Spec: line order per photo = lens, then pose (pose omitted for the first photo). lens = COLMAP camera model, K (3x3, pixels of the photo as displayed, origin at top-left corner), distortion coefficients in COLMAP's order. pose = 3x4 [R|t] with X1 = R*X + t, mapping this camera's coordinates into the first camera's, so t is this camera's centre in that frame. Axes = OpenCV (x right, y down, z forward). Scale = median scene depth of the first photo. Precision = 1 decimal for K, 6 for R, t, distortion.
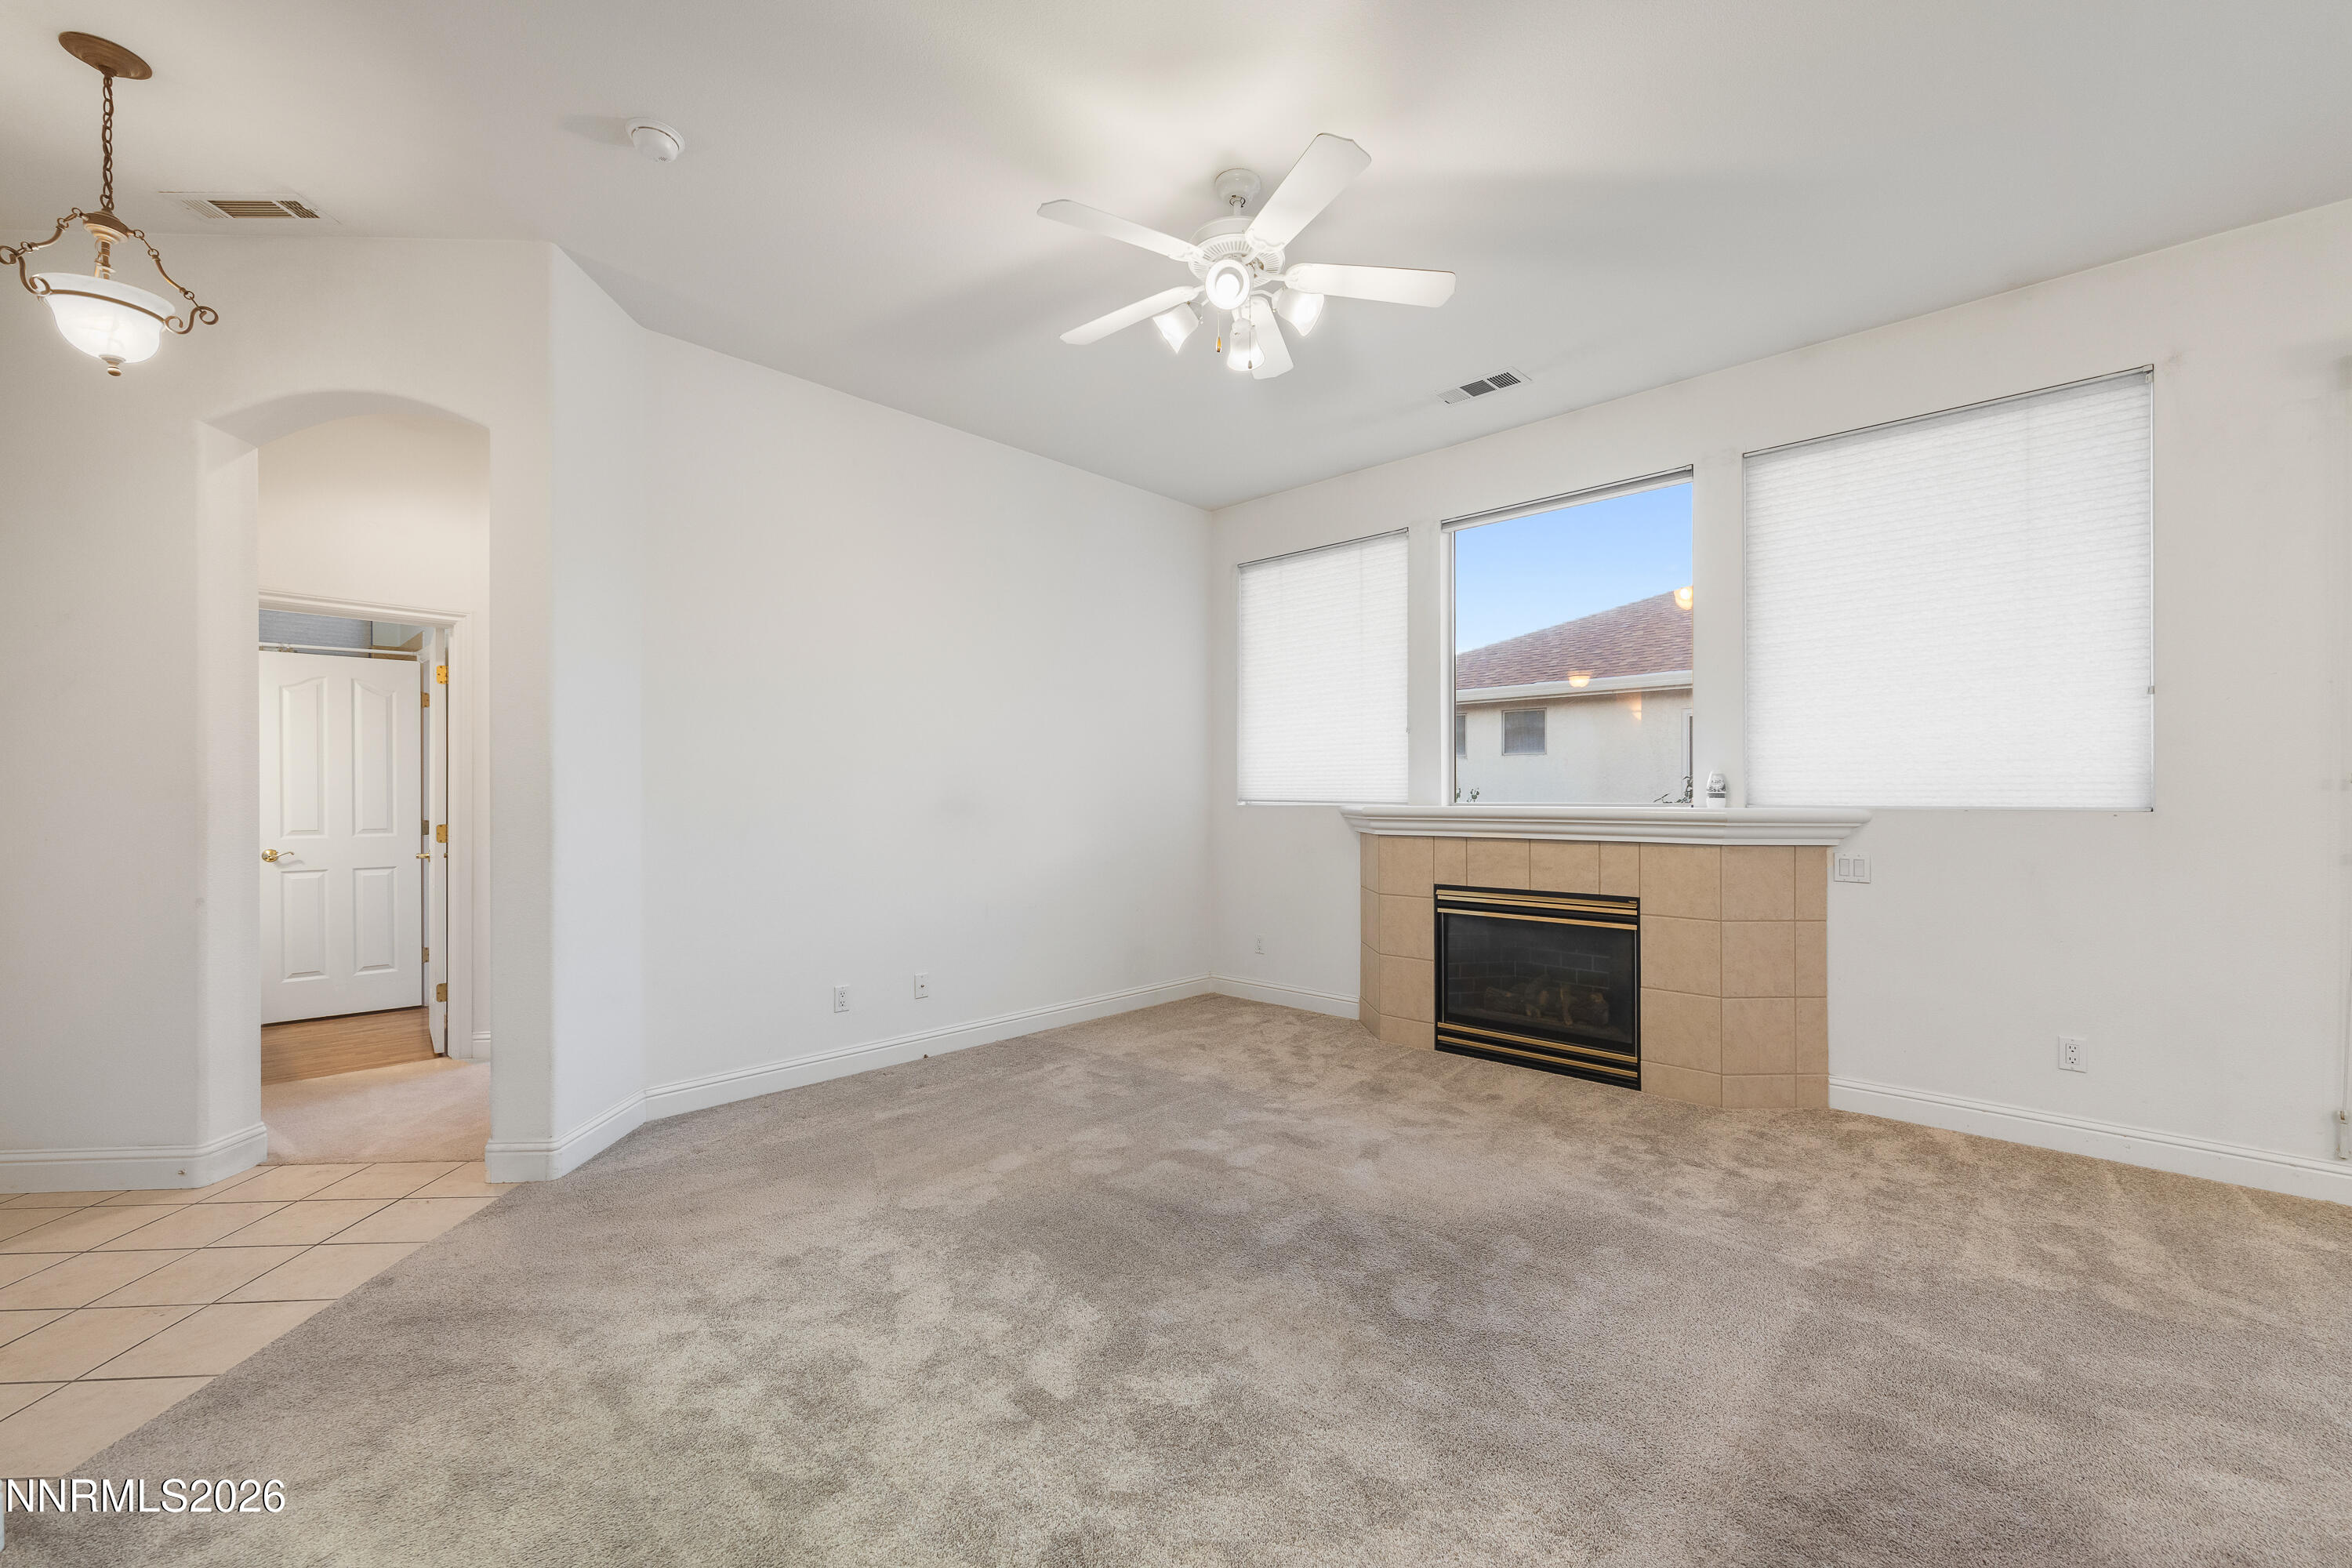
lens RADIAL K [[961.3, 0, 1187.3], [0, 961.3, 791.5], [0, 0, 1]] dist [0.003390, 0.000814]
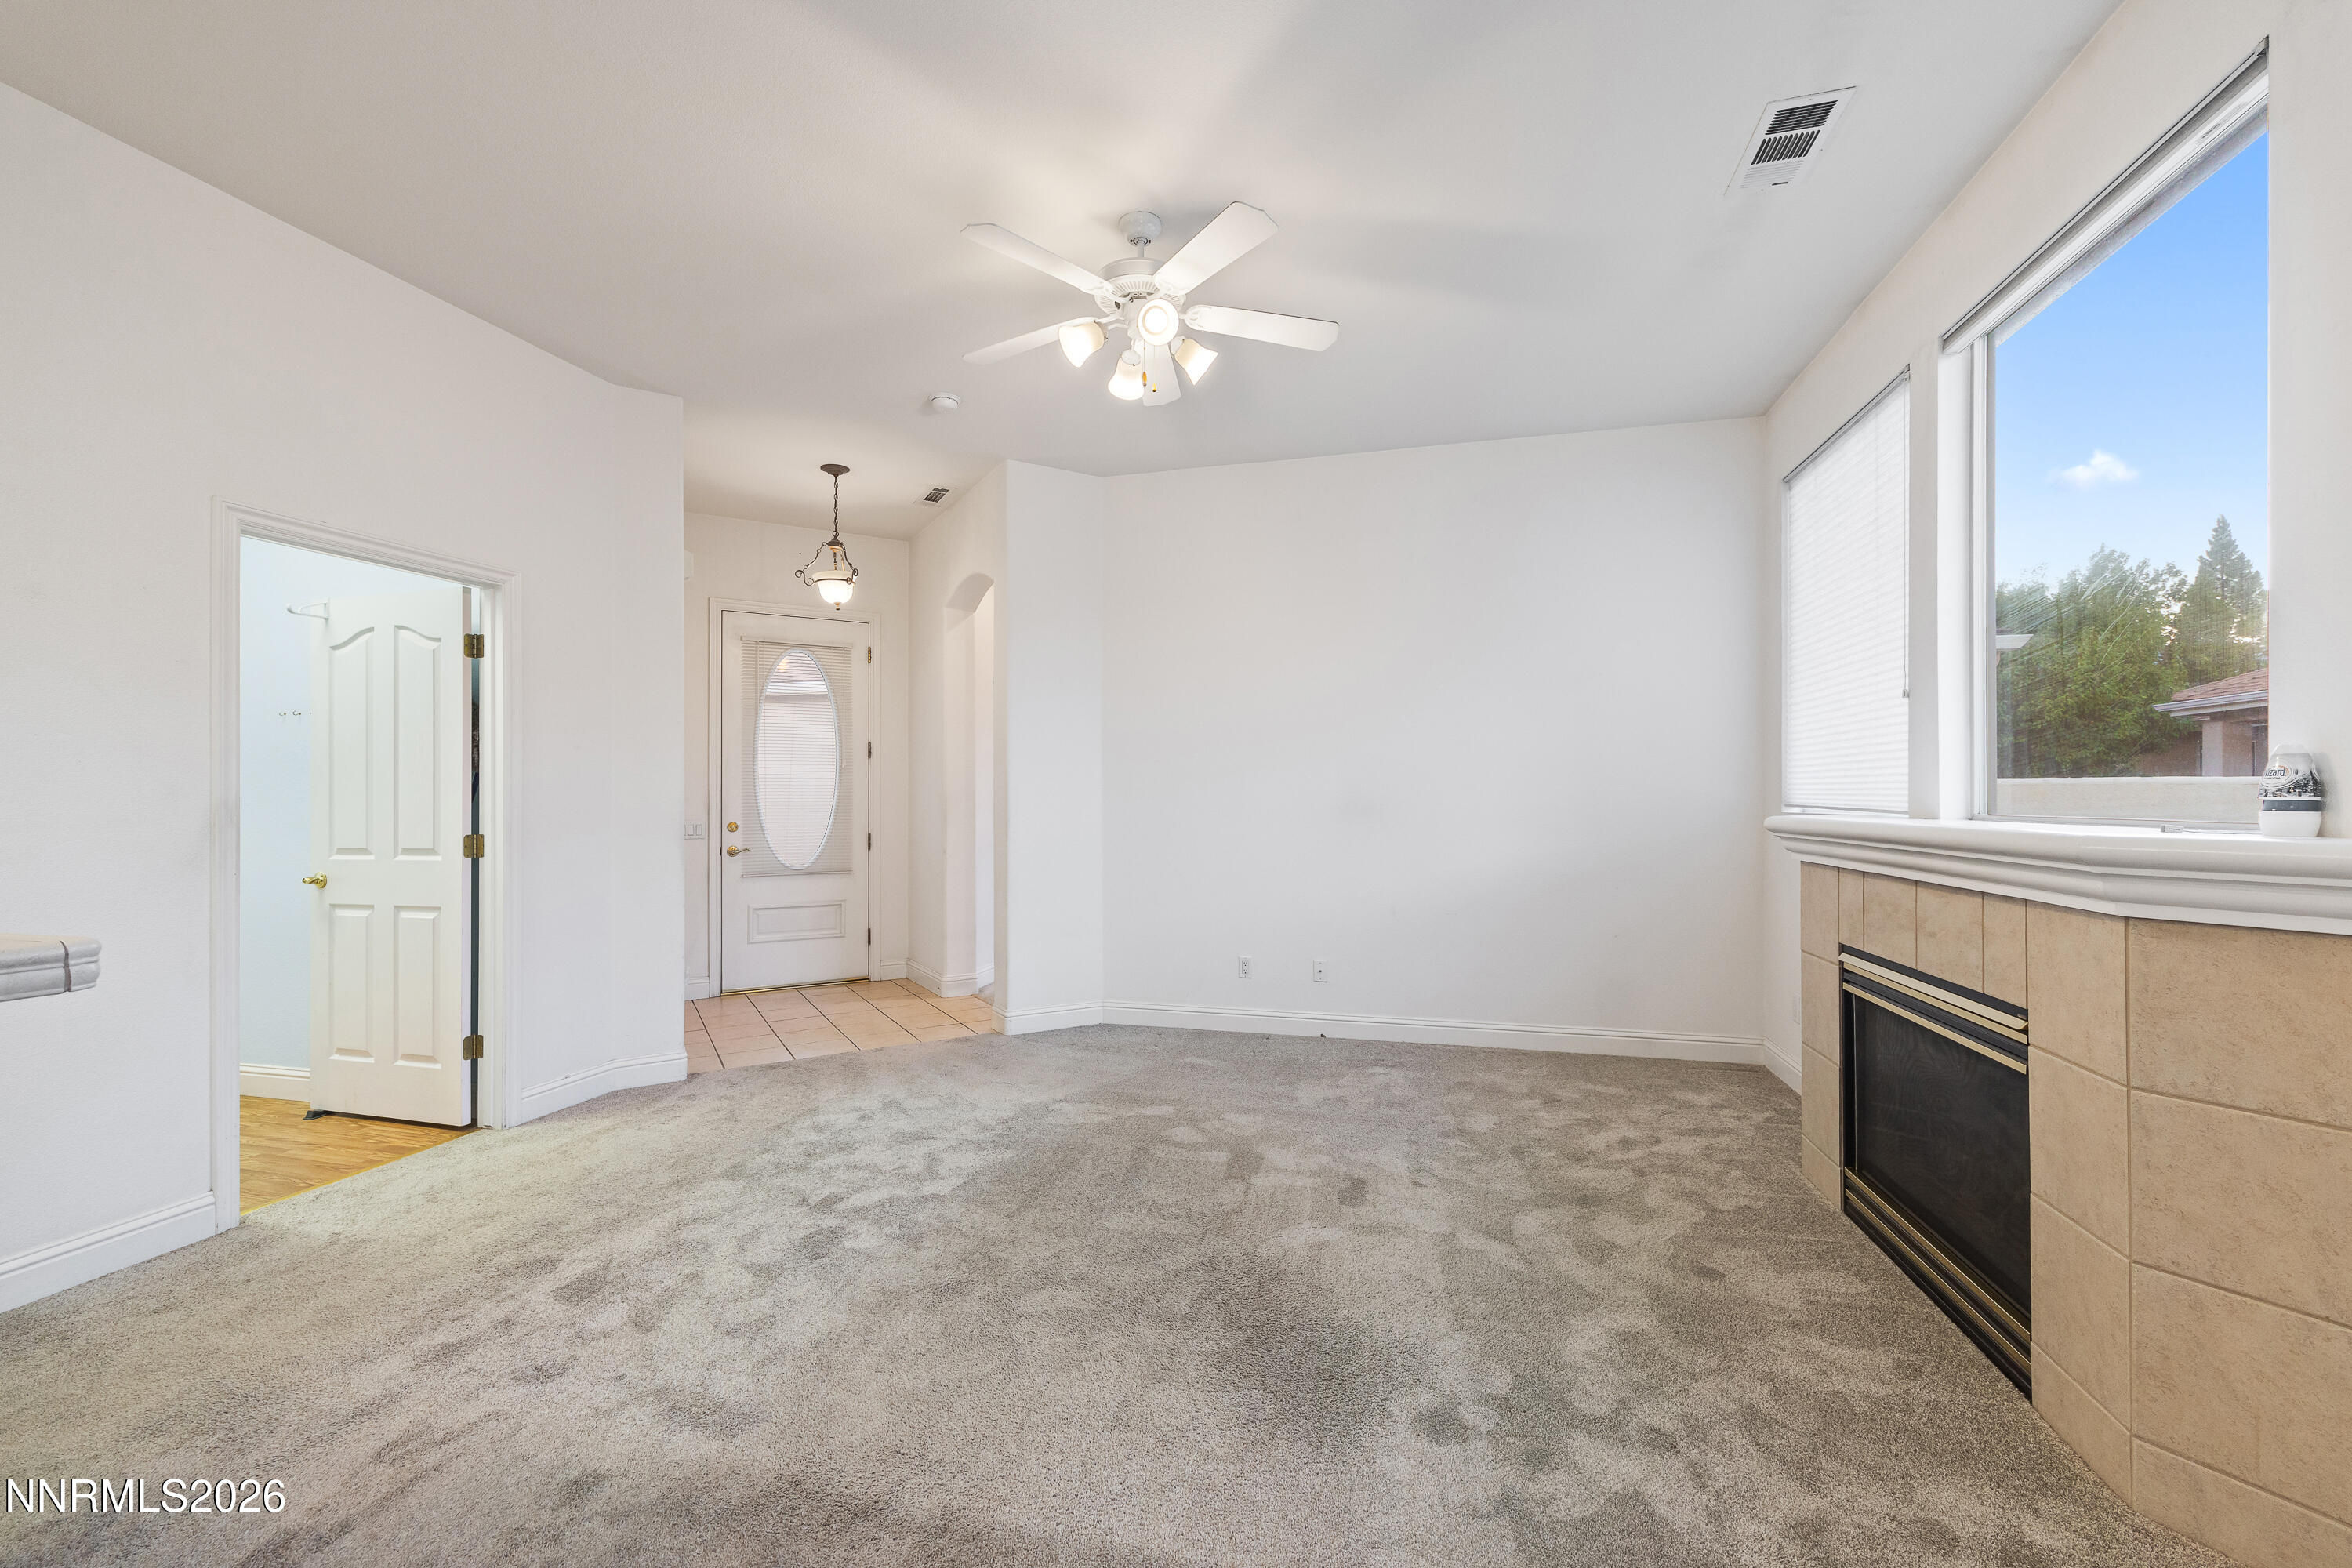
lens RADIAL K [[961.3, 0, 1171.4], [0, 961.3, 795.2], [0, 0, 1]] dist [0.003390, 0.000814]
pose [[0.466110, -0.000534, -0.884727, 0.736701], [0.004358, 0.999989, 0.001693, -0.003860], [0.884716, -0.004645, 0.466107, 0.394795]]
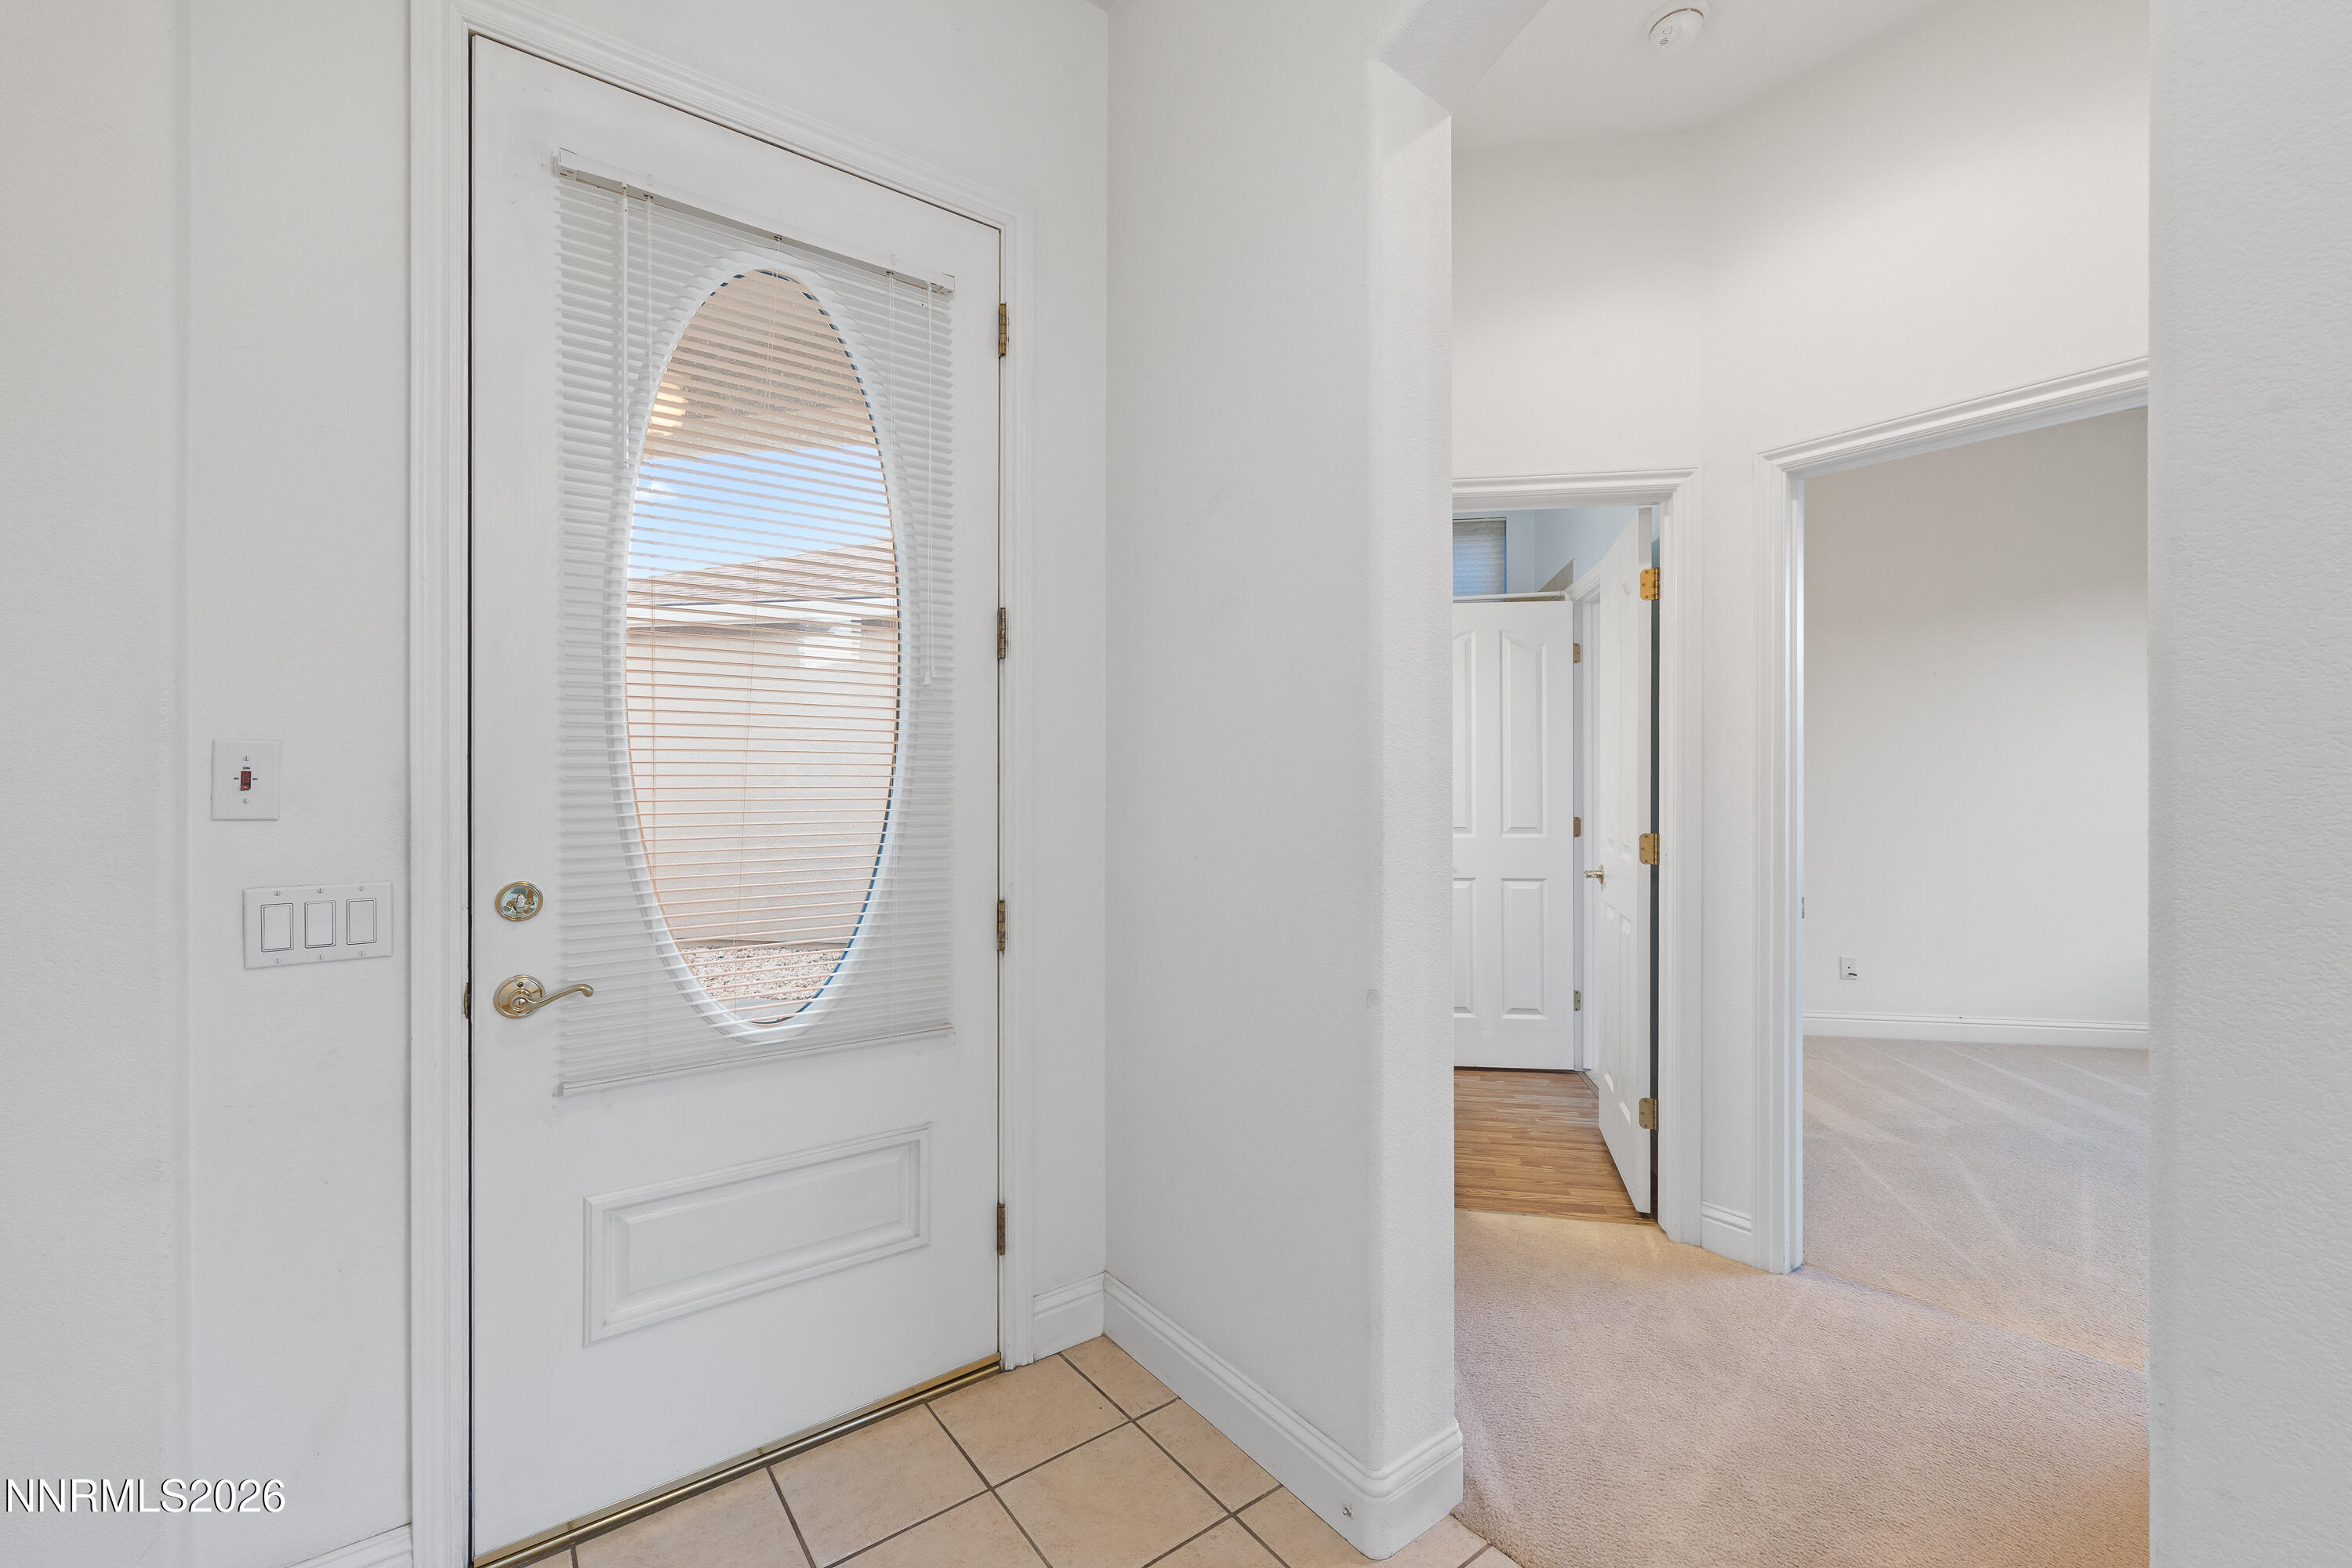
lens RADIAL K [[961.3, 0, 1180.9], [0, 961.3, 778.7], [0, 0, 1]] dist [0.003390, 0.000814]
pose [[0.563977, 0.003131, -0.825785, -0.521339], [0.002603, 0.999981, 0.005569, -0.005983], [0.825786, -0.005290, 0.563958, 0.496619]]
